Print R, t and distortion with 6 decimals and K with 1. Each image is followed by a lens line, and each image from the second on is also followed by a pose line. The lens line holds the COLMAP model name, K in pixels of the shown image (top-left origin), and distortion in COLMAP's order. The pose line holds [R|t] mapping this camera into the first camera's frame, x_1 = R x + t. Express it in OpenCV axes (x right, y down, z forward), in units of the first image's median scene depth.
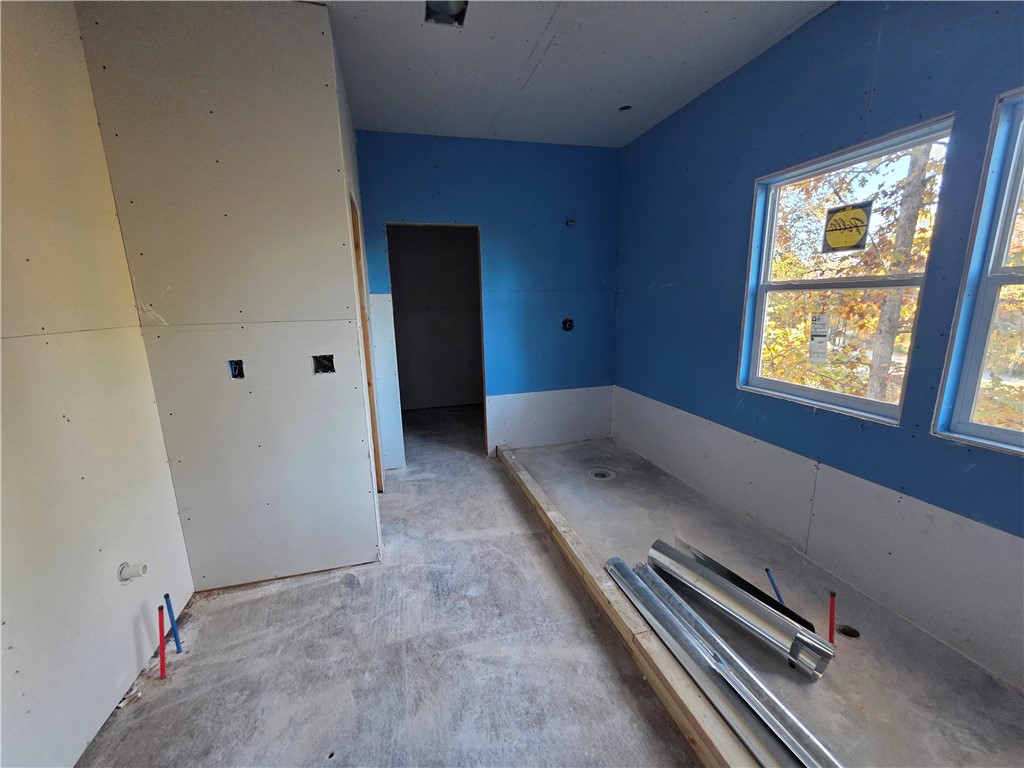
lens RADIAL K [[422.7, 0, 512.0], [0, 422.7, 384.0], [0, 0, 1]] dist [0.003001, 0.000526]
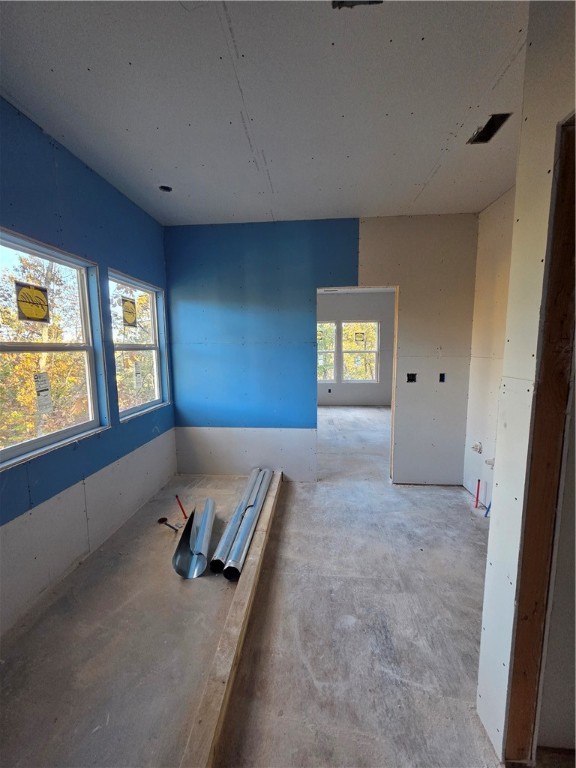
lens RADIAL K [[317.0, 0, 278.3], [0, 317.0, 385.7], [0, 0, 1]] dist [0.003001, 0.000526]
pose [[-0.929599, -0.017787, 0.368144, -0.220324], [0.097378, 0.951491, 0.291859, -0.351326], [-0.355477, 0.307161, -0.882773, 1.690774]]
